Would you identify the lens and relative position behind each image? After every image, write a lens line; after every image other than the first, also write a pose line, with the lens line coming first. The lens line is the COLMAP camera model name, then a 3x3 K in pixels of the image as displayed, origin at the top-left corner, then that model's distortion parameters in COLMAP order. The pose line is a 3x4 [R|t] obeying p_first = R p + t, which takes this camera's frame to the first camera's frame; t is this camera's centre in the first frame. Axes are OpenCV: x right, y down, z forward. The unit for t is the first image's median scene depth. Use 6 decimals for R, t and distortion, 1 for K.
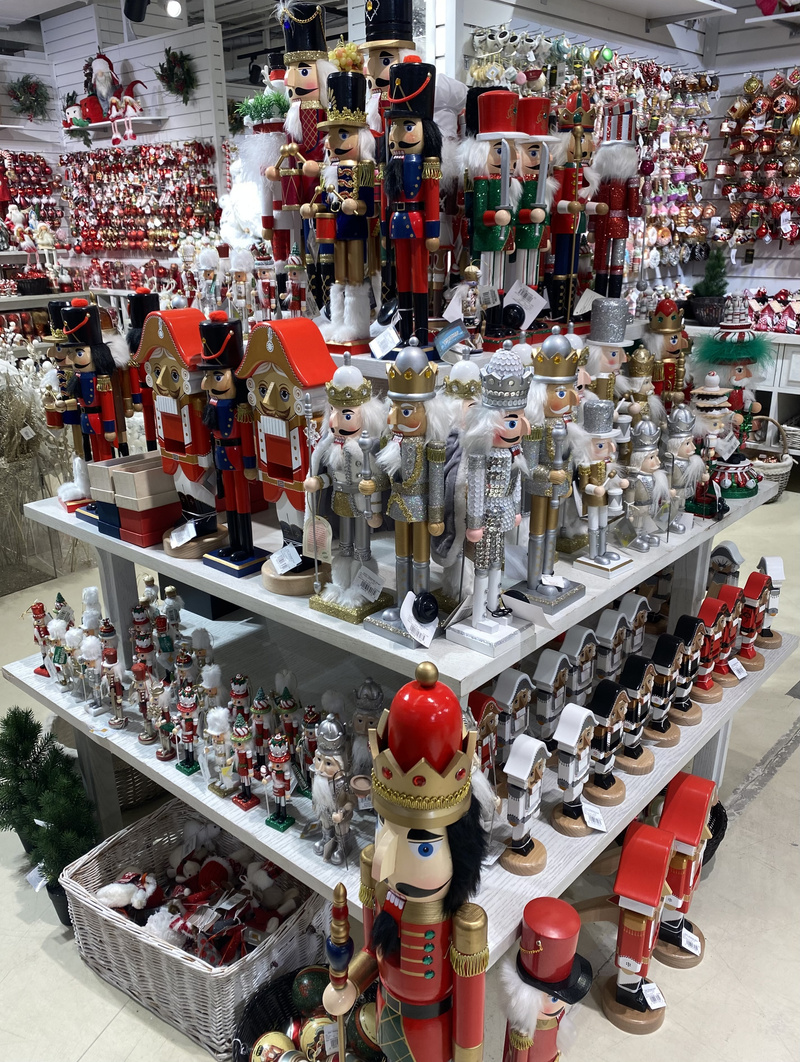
lens RADIAL K [[828.5, 0, 400.0], [0, 828.5, 531.0], [0, 0, 1]] dist [-0.006938, -0.000894]
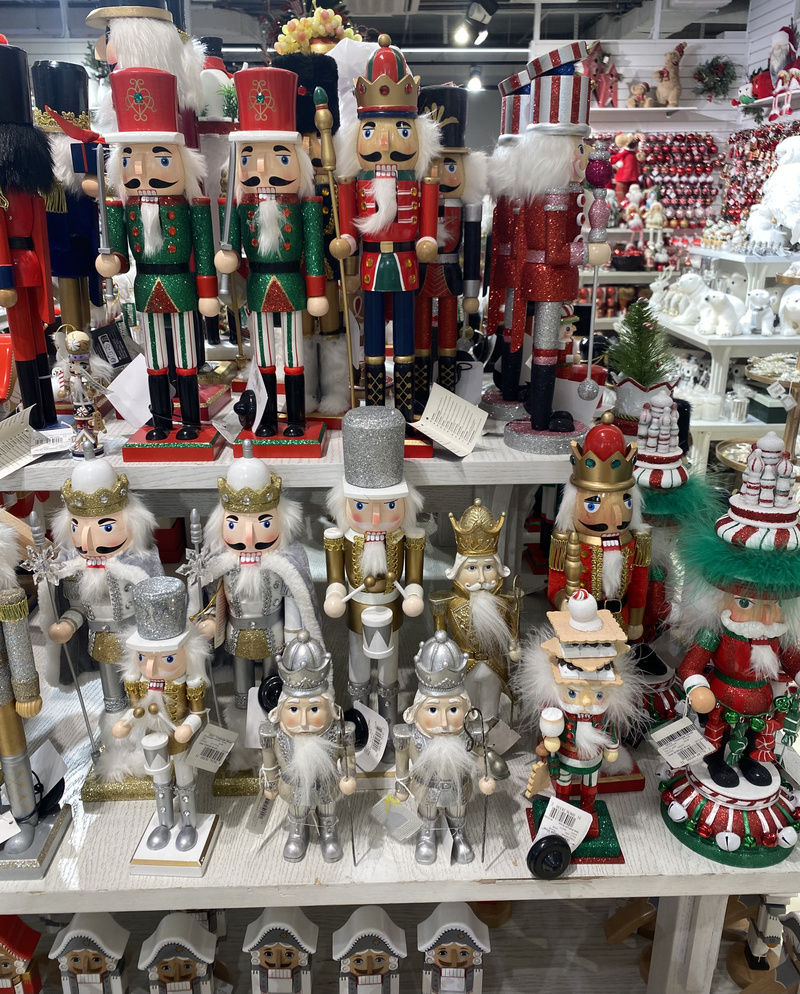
lens RADIAL K [[793.5, 0, 401.4], [0, 793.5, 480.6], [0, 0, 1]] dist [-0.009412, 0.000968]
pose [[0.662334, 0.261082, -0.702246, 0.109254], [-0.267449, 0.957954, 0.103901, -0.048568], [0.699846, 0.118998, 0.704312, 0.104159]]
